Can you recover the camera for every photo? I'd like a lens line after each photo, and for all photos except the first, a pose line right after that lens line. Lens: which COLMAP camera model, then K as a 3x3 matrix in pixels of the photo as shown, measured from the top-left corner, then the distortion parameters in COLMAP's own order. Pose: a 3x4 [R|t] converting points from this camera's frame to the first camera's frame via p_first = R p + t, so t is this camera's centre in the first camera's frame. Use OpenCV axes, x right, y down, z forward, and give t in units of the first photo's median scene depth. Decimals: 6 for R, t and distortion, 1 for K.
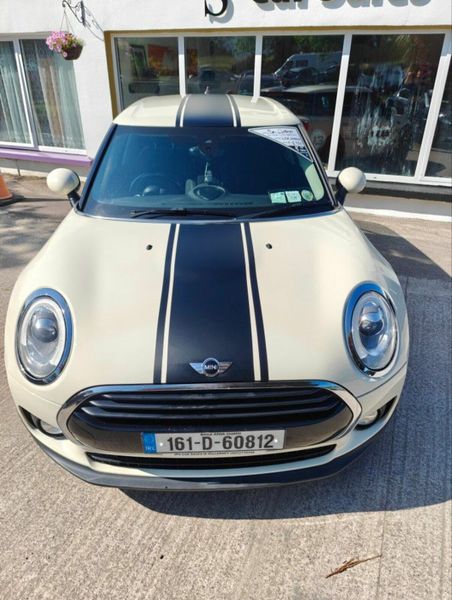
lens RADIAL K [[425.9, 0, 227.6], [0, 425.9, 301.9], [0, 0, 1]] dist [0.020335, -0.027946]
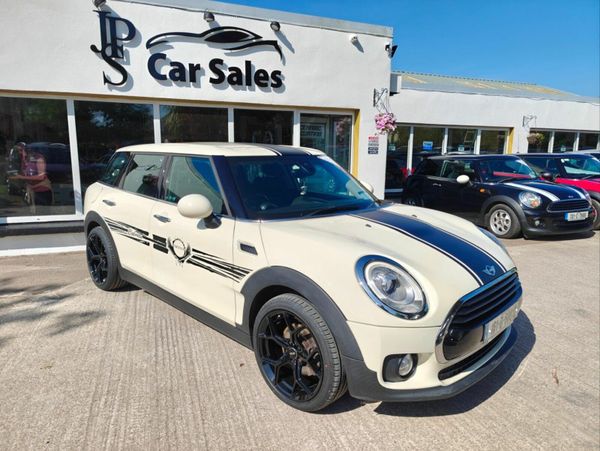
lens RADIAL K [[417.0, 0, 299.6], [0, 417.0, 226.6], [0, 0, 1]] dist [0.044048, -0.046603]
pose [[0.726358, -0.124239, 0.675995, -0.465306], [0.326731, 0.927707, -0.180572, 0.015471], [-0.604691, 0.352028, 0.714440, 0.073832]]
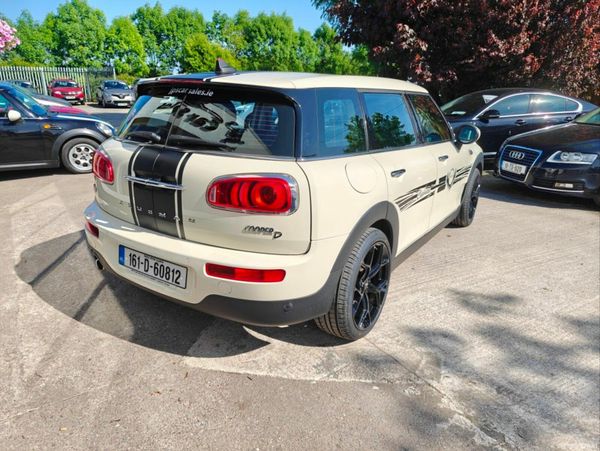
lens RADIAL K [[417.0, 0, 303.9], [0, 417.0, 228.5], [0, 0, 1]] dist [0.044048, -0.046603]
pose [[-0.819383, -0.203864, 0.535771, -0.381557], [0.248076, 0.716471, 0.652018, -0.552127], [-0.516788, 0.667164, -0.536491, 1.136376]]
